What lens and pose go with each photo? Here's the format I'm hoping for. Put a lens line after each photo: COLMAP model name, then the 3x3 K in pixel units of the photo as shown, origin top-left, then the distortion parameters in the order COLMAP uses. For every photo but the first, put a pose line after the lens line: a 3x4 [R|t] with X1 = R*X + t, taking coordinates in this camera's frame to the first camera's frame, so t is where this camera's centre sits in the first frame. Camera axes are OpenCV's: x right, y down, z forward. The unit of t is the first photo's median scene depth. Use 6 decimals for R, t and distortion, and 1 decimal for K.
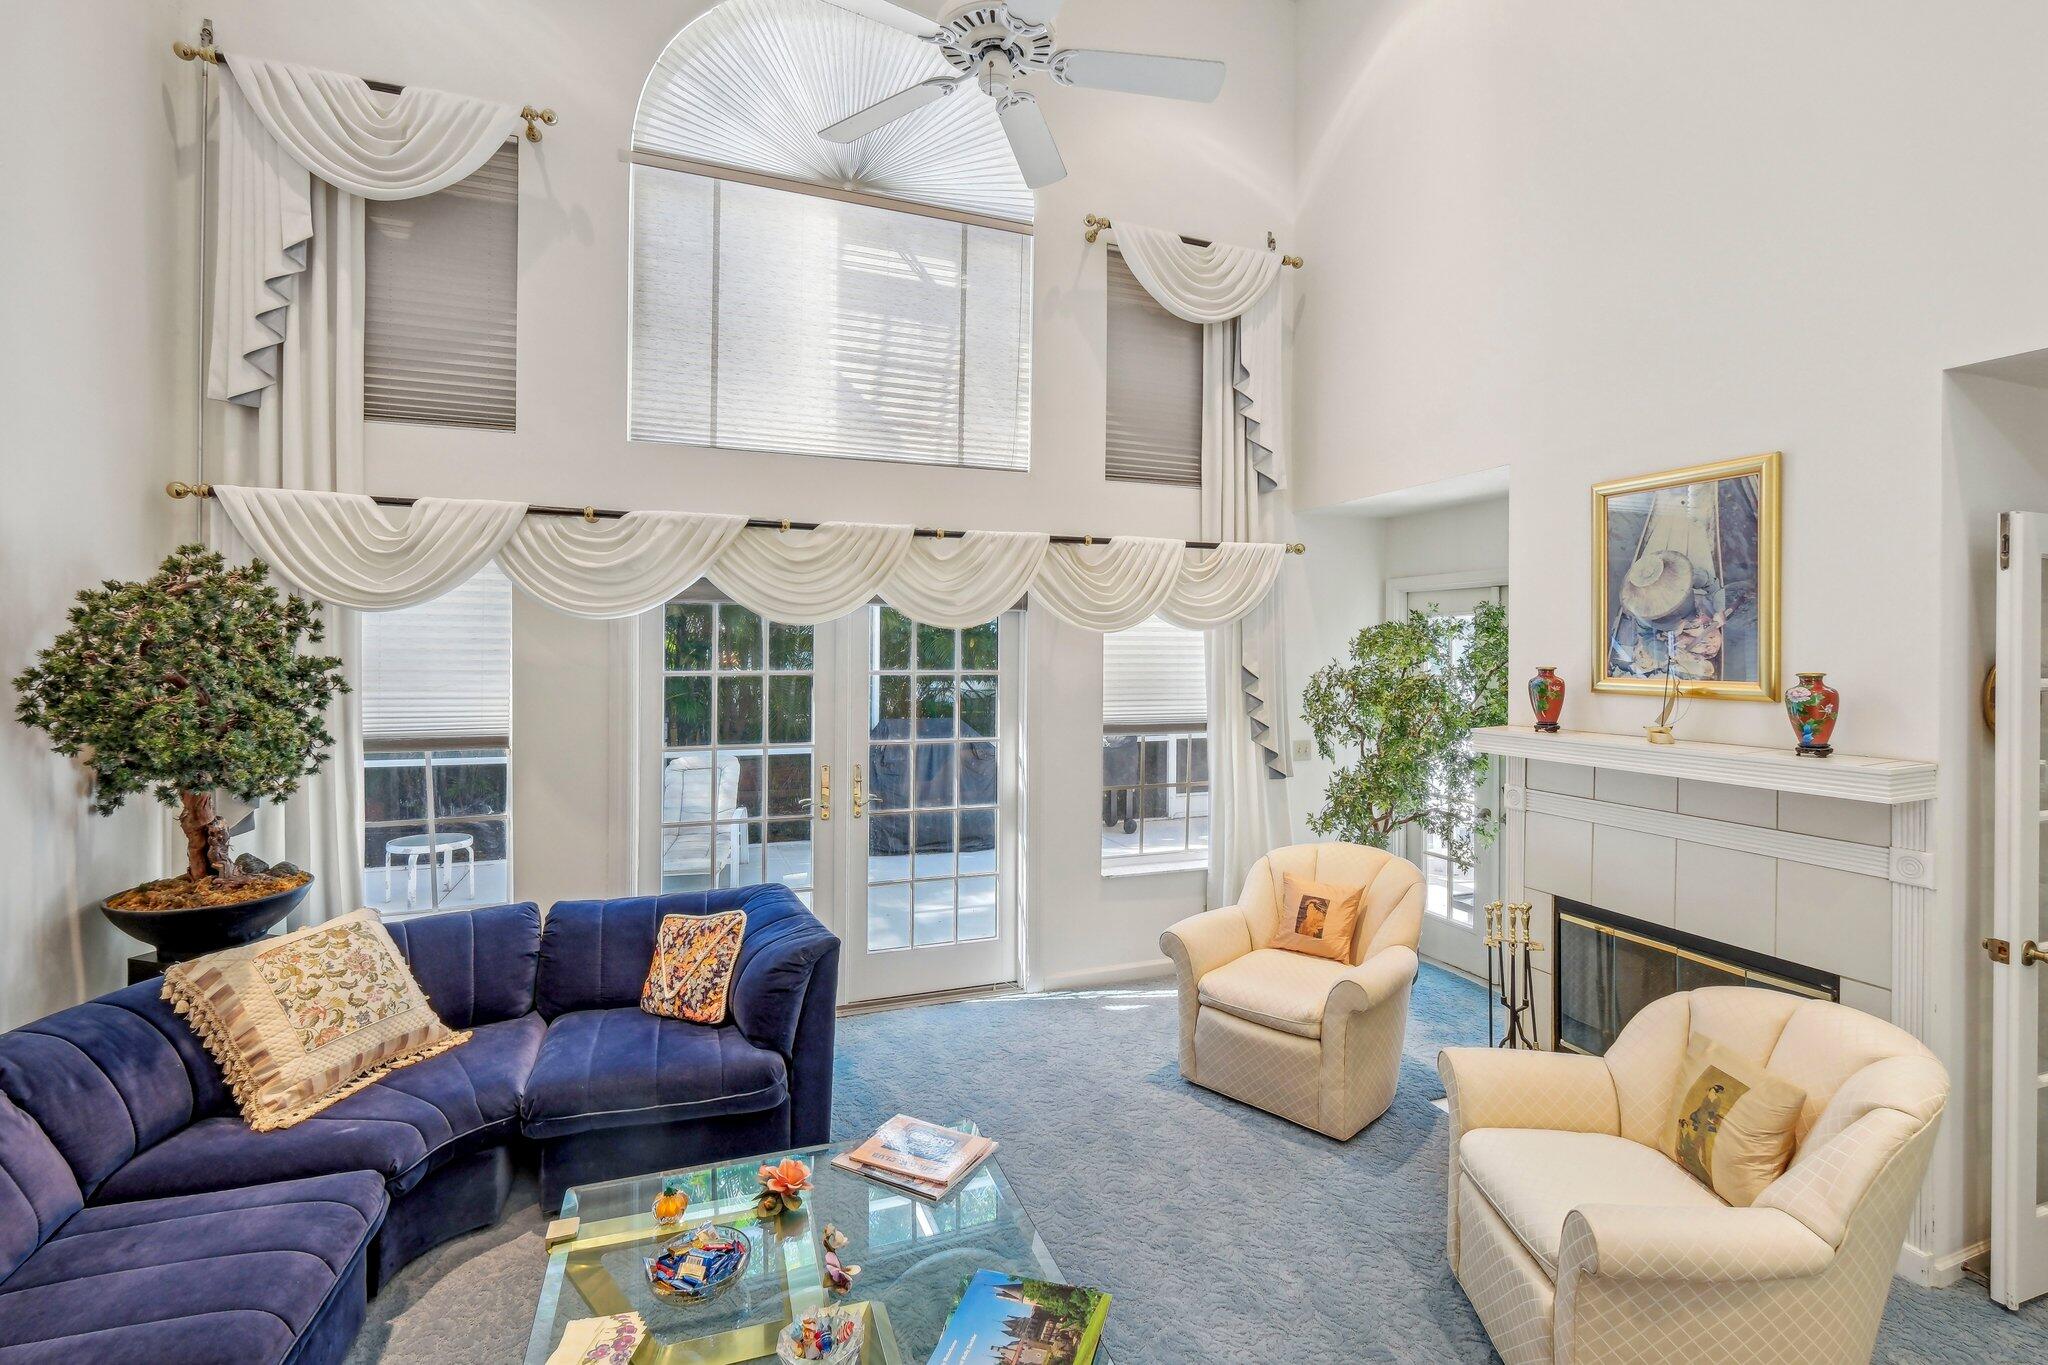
lens RADIAL K [[908.6, 0, 1009.8], [0, 908.6, 638.8], [0, 0, 1]] dist [-0.005061, -0.000025]
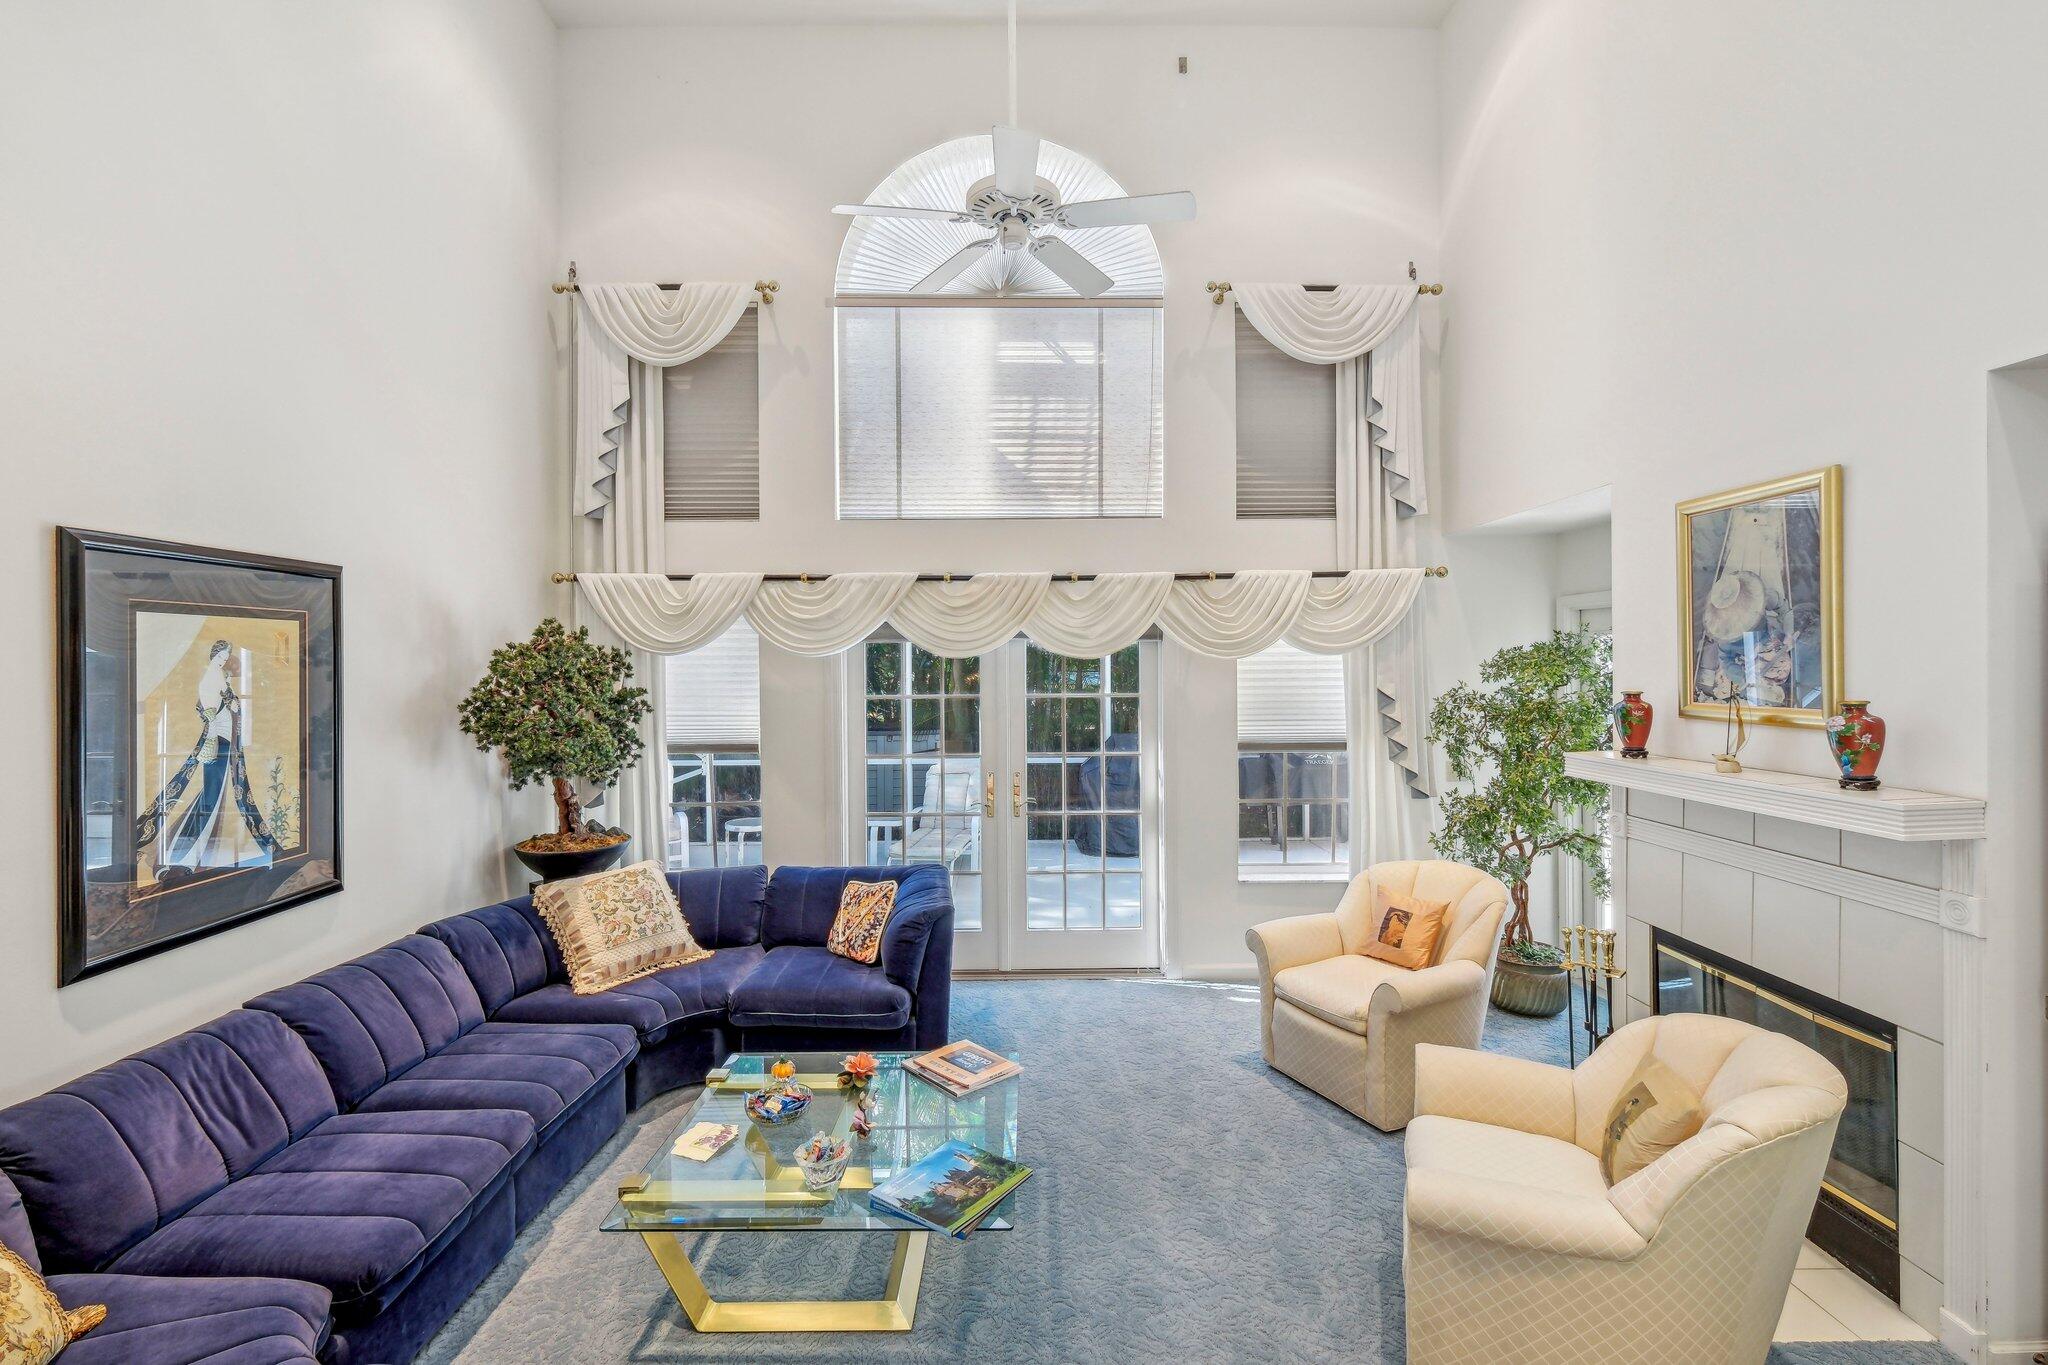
lens RADIAL K [[908.6, 0, 1042.8], [0, 908.6, 648.5], [0, 0, 1]] dist [-0.005061, -0.000025]
pose [[0.940057, -0.018907, -0.340492, 0.333631], [0.017954, 0.999821, -0.005950, -0.021308], [0.340544, -0.000520, 0.940228, -0.142799]]
